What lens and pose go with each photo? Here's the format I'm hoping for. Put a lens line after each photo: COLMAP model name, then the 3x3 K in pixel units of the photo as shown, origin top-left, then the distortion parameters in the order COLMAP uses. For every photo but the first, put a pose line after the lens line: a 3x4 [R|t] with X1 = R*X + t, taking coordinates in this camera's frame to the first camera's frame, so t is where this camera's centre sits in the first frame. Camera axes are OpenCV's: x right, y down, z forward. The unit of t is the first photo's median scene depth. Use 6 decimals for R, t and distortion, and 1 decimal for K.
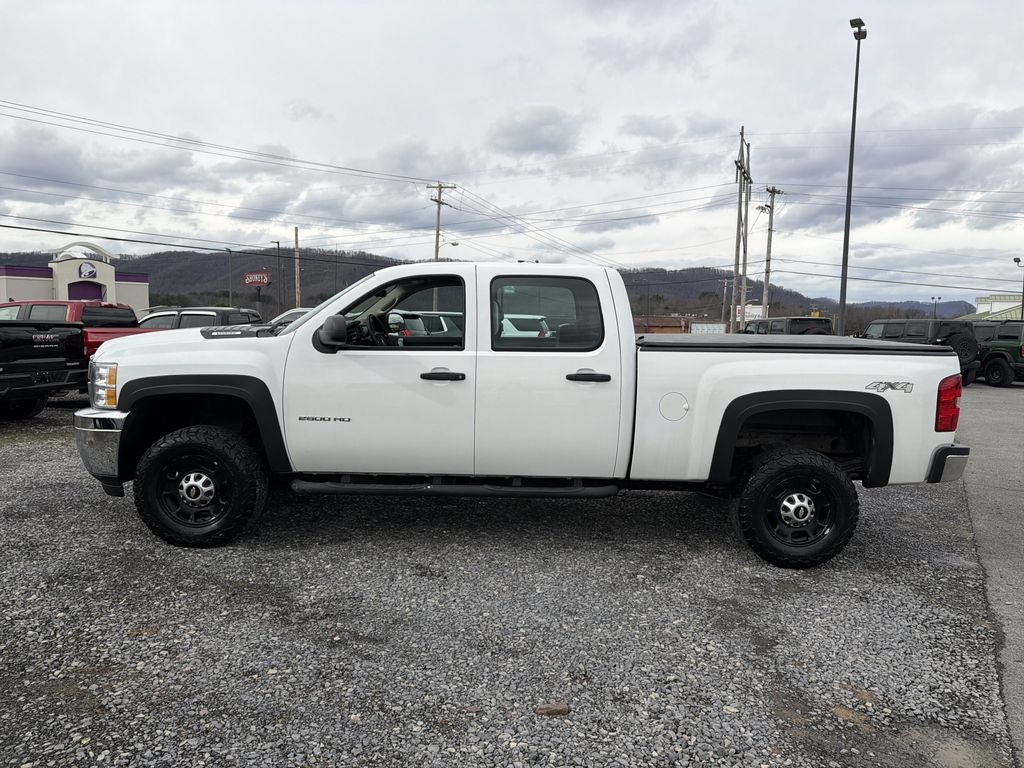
lens RADIAL K [[710.2, 0, 525.7], [0, 710.2, 386.7], [0, 0, 1]] dist [0.069573, -0.099521]
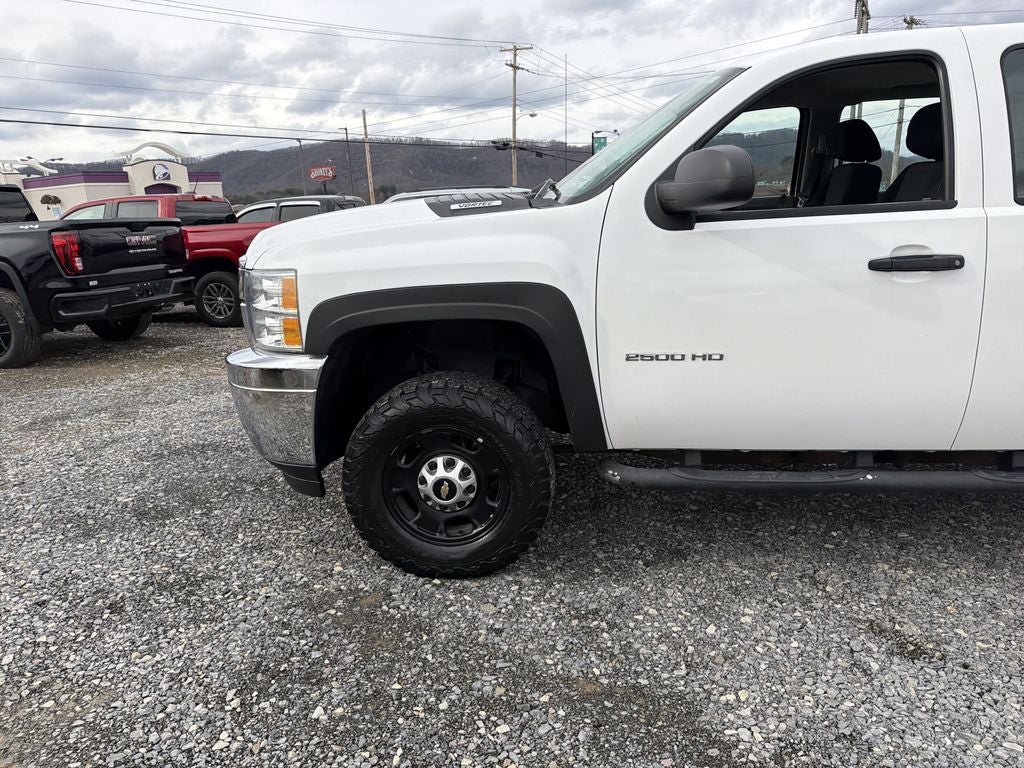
lens RADIAL K [[720.6, 0, 512.0], [0, 720.6, 384.0], [0, 0, 1]] dist [0.042602, -0.054775]
pose [[0.992611, -0.030812, -0.117362, -0.329619], [0.048270, 0.987666, 0.148949, -0.019887], [0.111325, -0.153514, 0.981856, 0.438858]]
